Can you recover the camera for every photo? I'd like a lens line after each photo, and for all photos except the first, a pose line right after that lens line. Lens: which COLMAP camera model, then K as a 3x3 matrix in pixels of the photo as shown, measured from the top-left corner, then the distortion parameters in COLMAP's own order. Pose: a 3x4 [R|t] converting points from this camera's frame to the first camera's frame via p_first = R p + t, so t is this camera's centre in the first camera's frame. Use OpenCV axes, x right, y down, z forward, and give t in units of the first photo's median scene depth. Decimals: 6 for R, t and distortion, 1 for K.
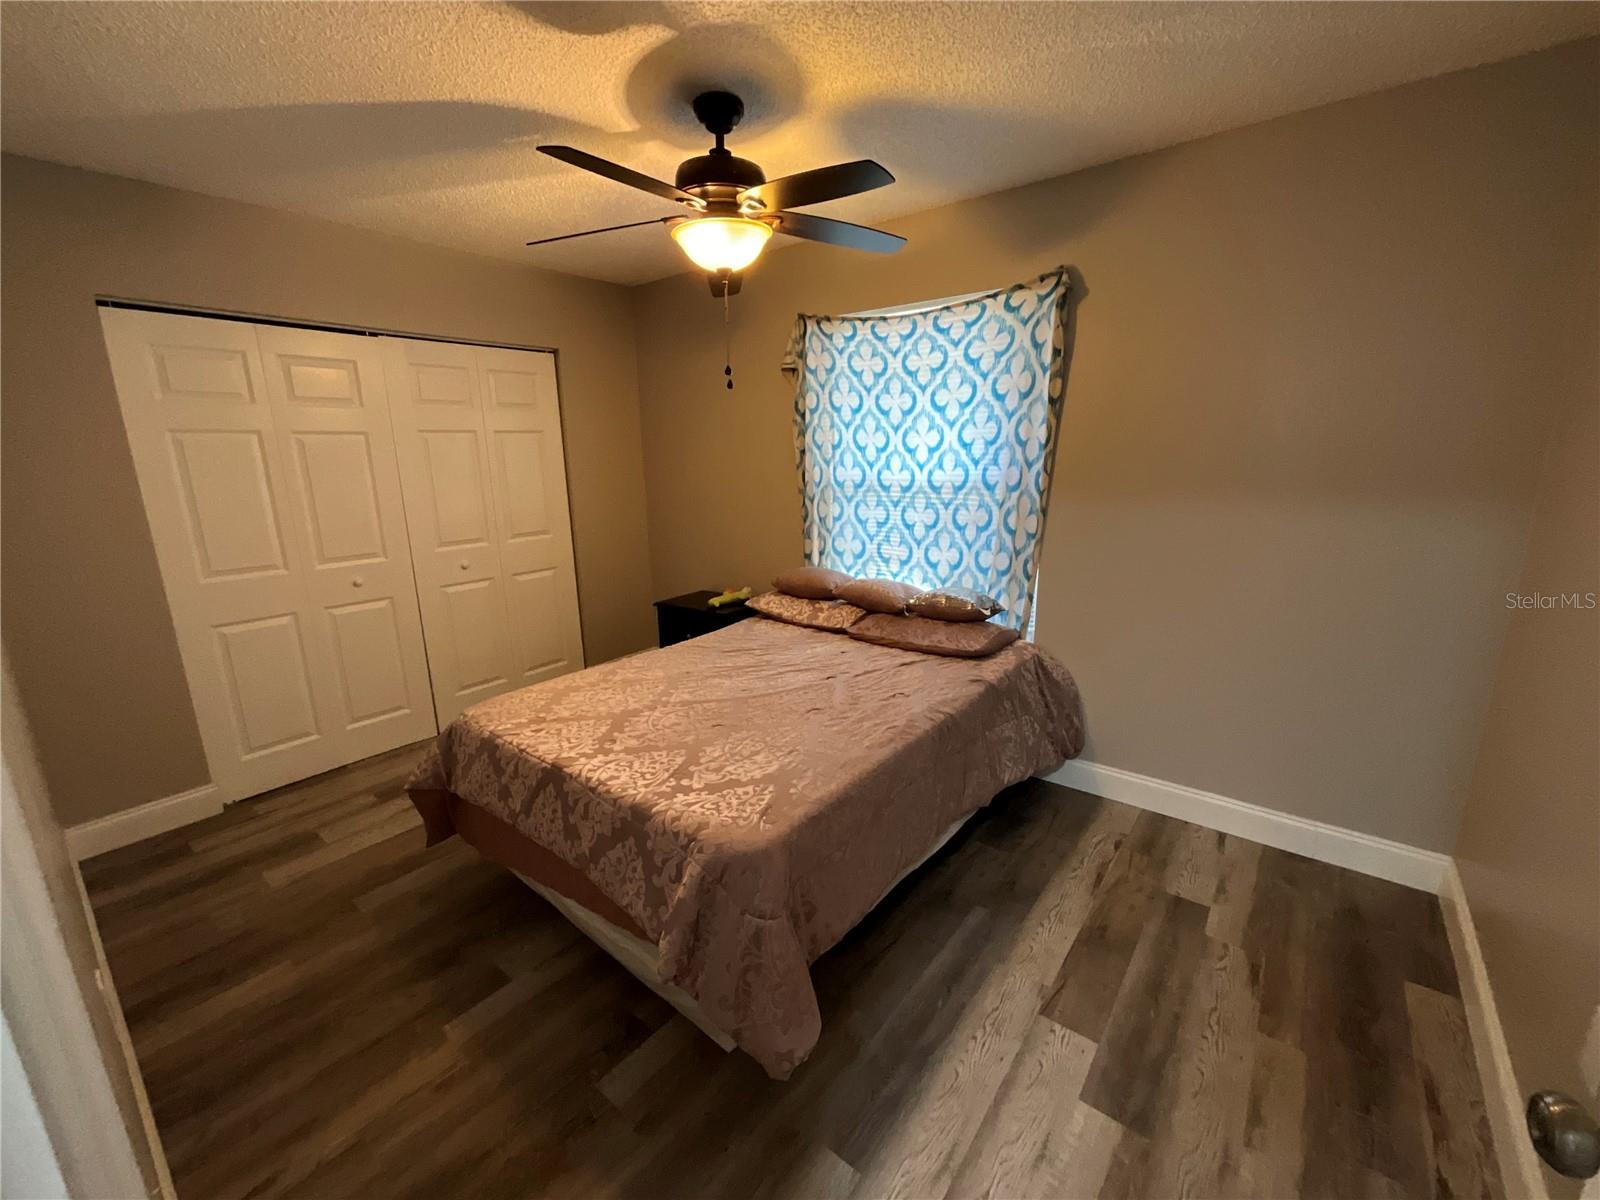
lens RADIAL K [[650.2, 0, 800.0], [0, 650.2, 600.0], [0, 0, 1]] dist [0.001063, -0.001237]
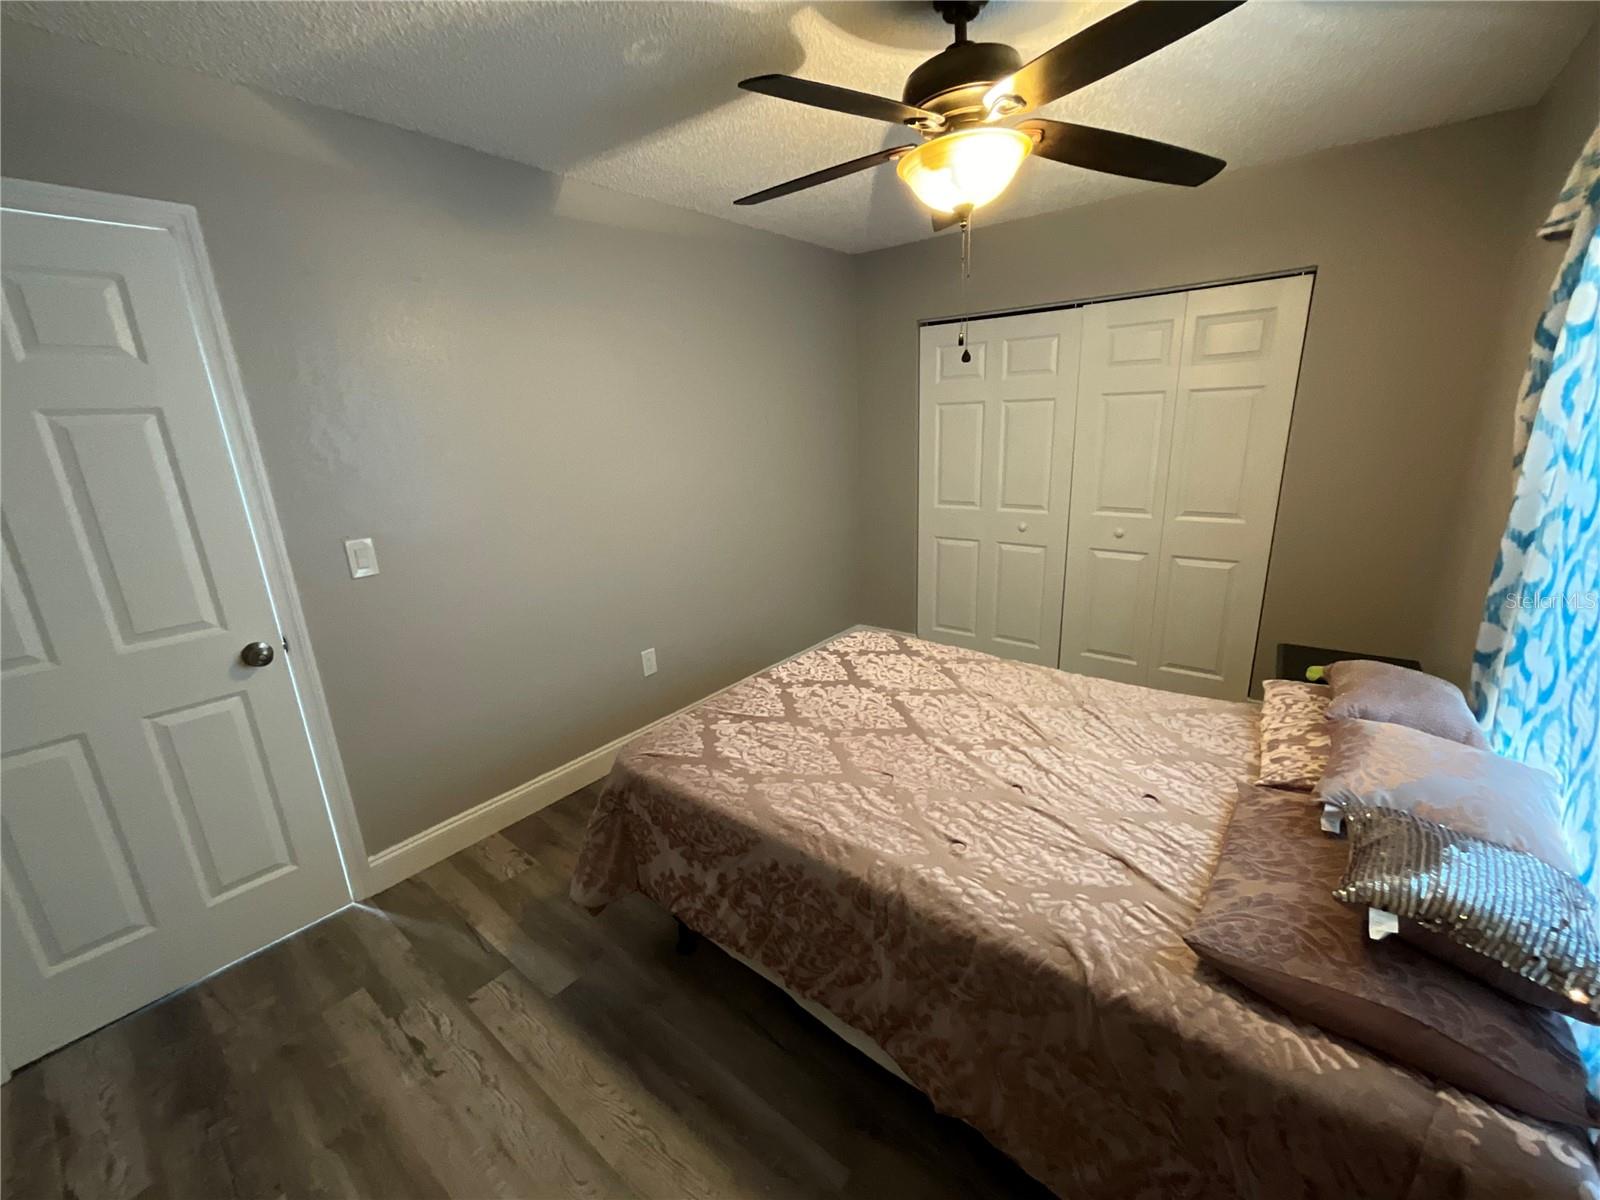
lens RADIAL K [[650.2, 0, 800.0], [0, 650.2, 600.0], [0, 0, 1]] dist [0.001063, -0.001237]
pose [[-0.008171, 0.289578, -0.957120, 0.576760], [-0.184536, 0.940275, 0.286057, -0.193349], [0.982792, 0.178960, 0.045754, 0.652895]]
